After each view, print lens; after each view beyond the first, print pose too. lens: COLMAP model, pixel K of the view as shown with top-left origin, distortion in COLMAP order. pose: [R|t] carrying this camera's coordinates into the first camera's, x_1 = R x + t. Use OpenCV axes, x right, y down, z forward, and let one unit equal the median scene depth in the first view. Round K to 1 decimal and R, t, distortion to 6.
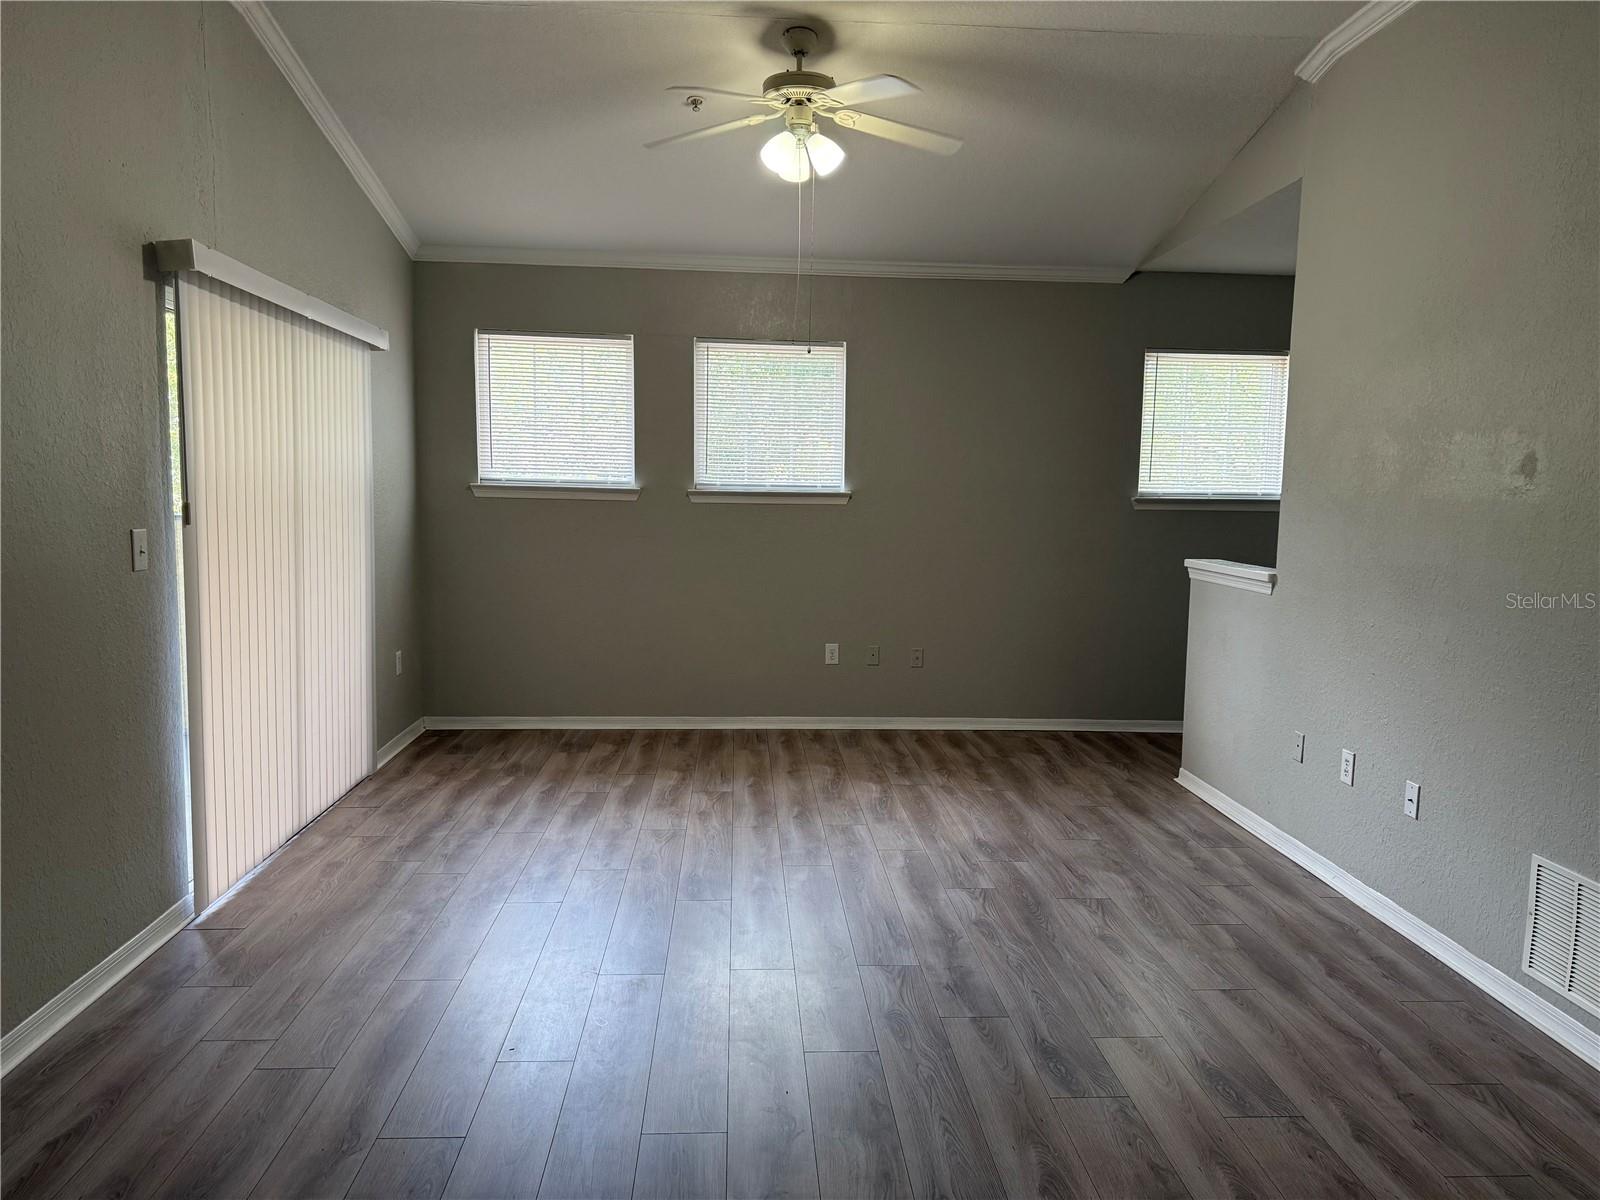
lens RADIAL K [[1099.1, 0, 797.2], [0, 1099.1, 594.3], [0, 0, 1]] dist [0.096593, -0.072903]
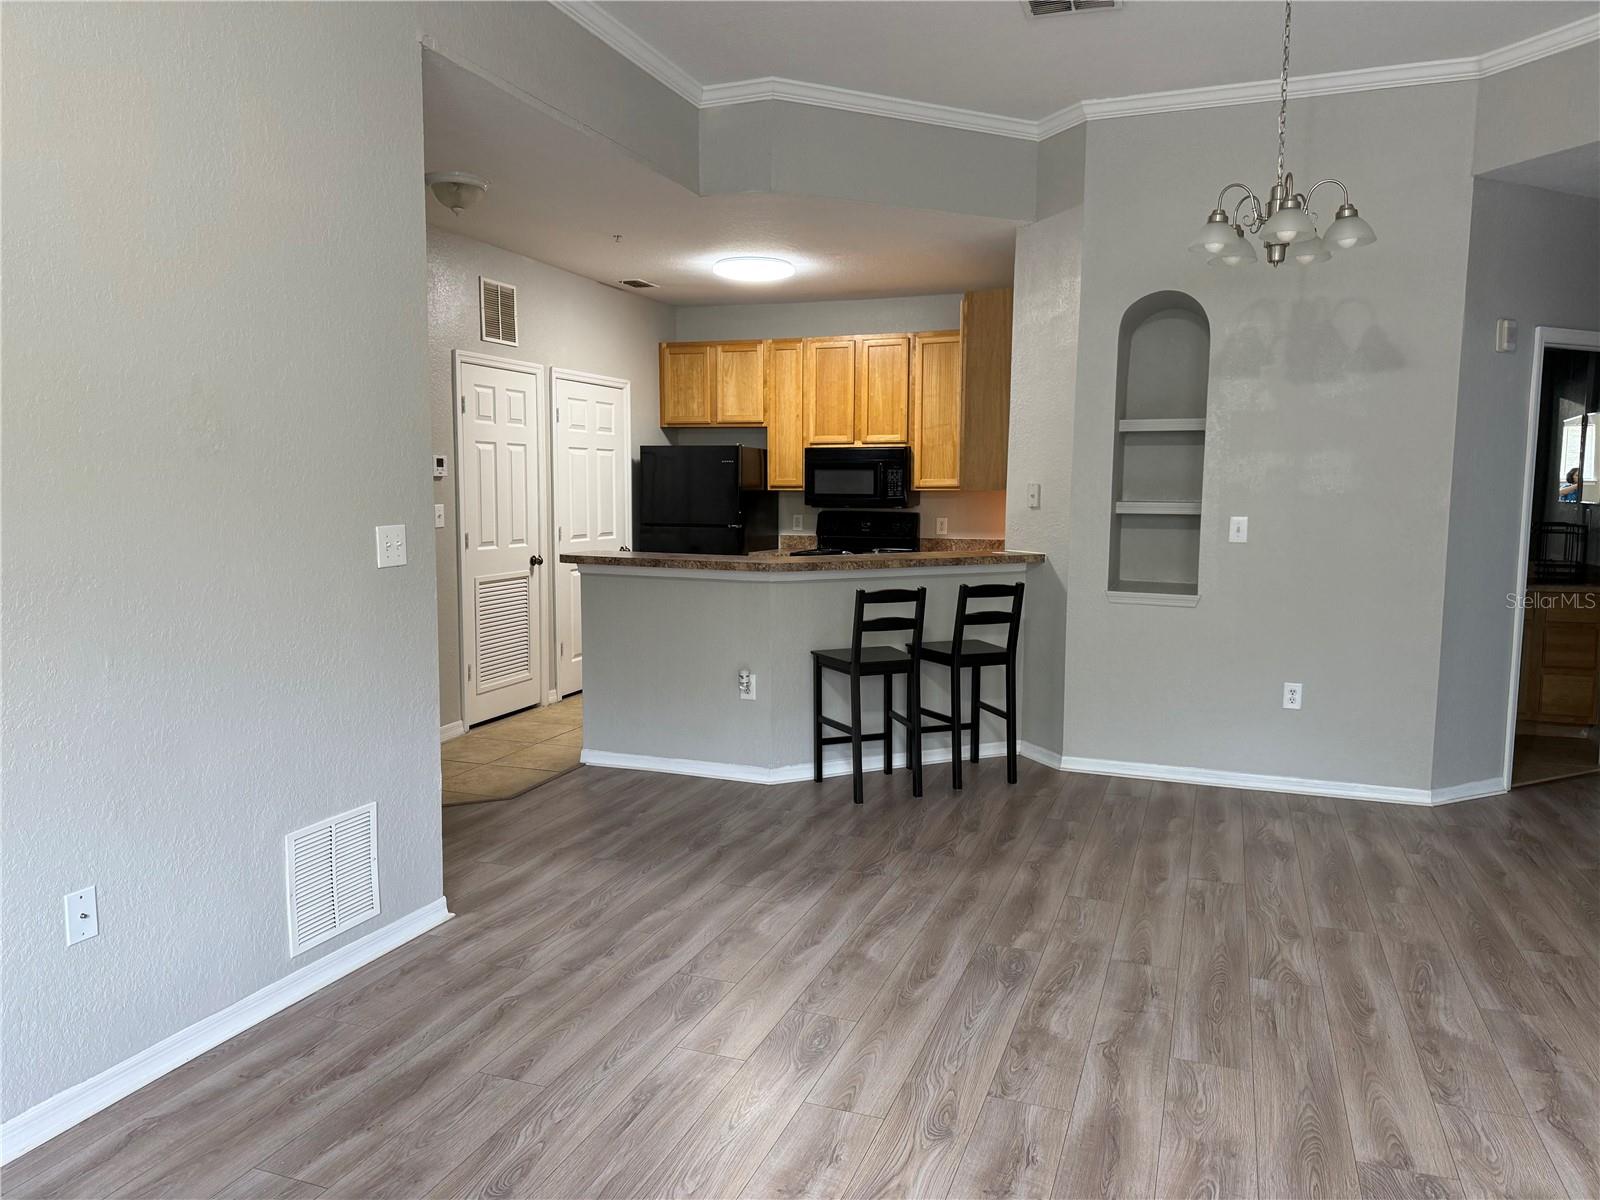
lens RADIAL K [[1142.6, 0, 781.6], [0, 1142.6, 621.3], [0, 0, 1]] dist [0.095205, -0.098183]
pose [[-0.910779, -0.077442, 0.405567, -0.109365], [0.014603, 0.975597, 0.219082, -0.148932], [-0.412636, 0.205458, -0.887422, 1.575286]]
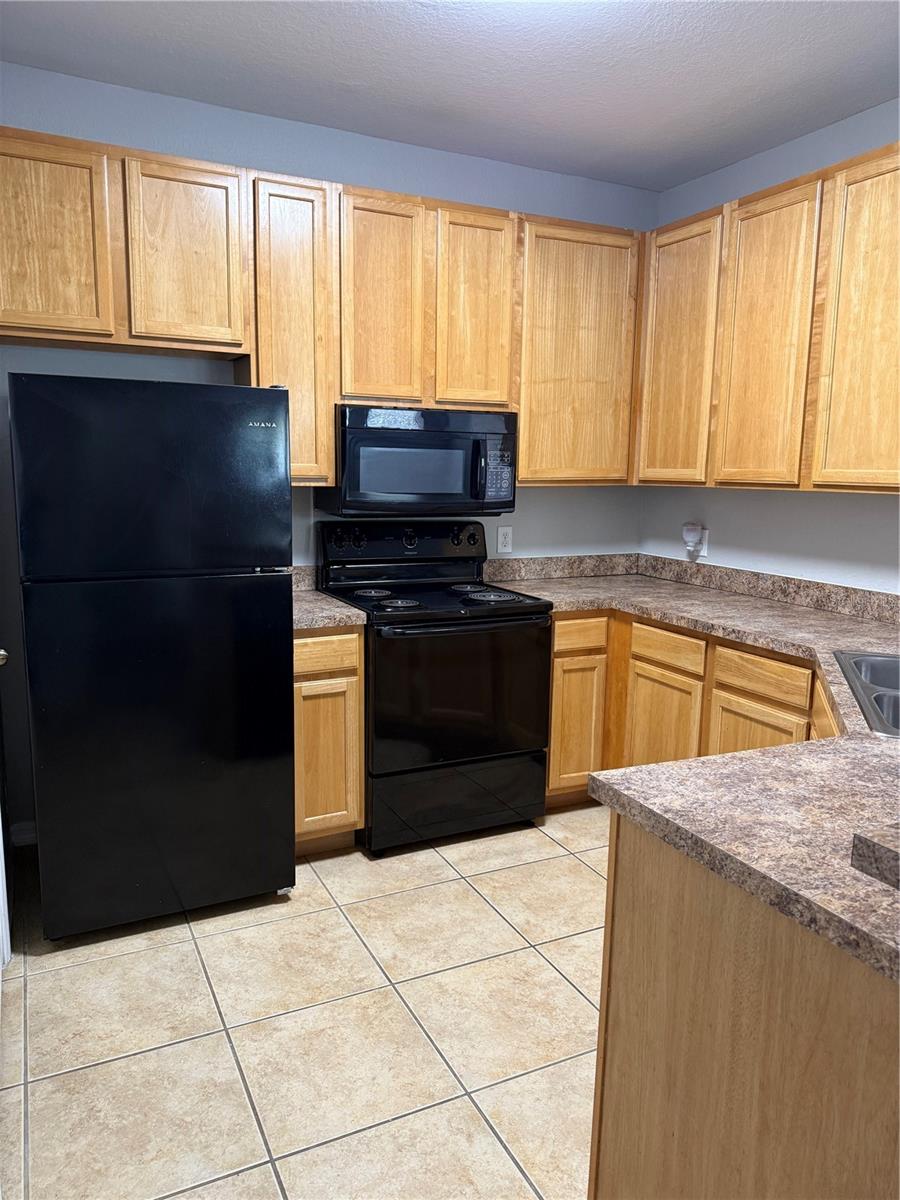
lens RADIAL K [[847.6, 0, 455.0], [0, 847.6, 596.5], [0, 0, 1]] dist [0.096862, -0.139834]
pose [[-0.916455, 0.026157, -0.399282, 1.003353], [-0.078434, 0.966760, 0.243357, -0.022373], [0.392376, 0.254343, -0.883941, 0.371000]]
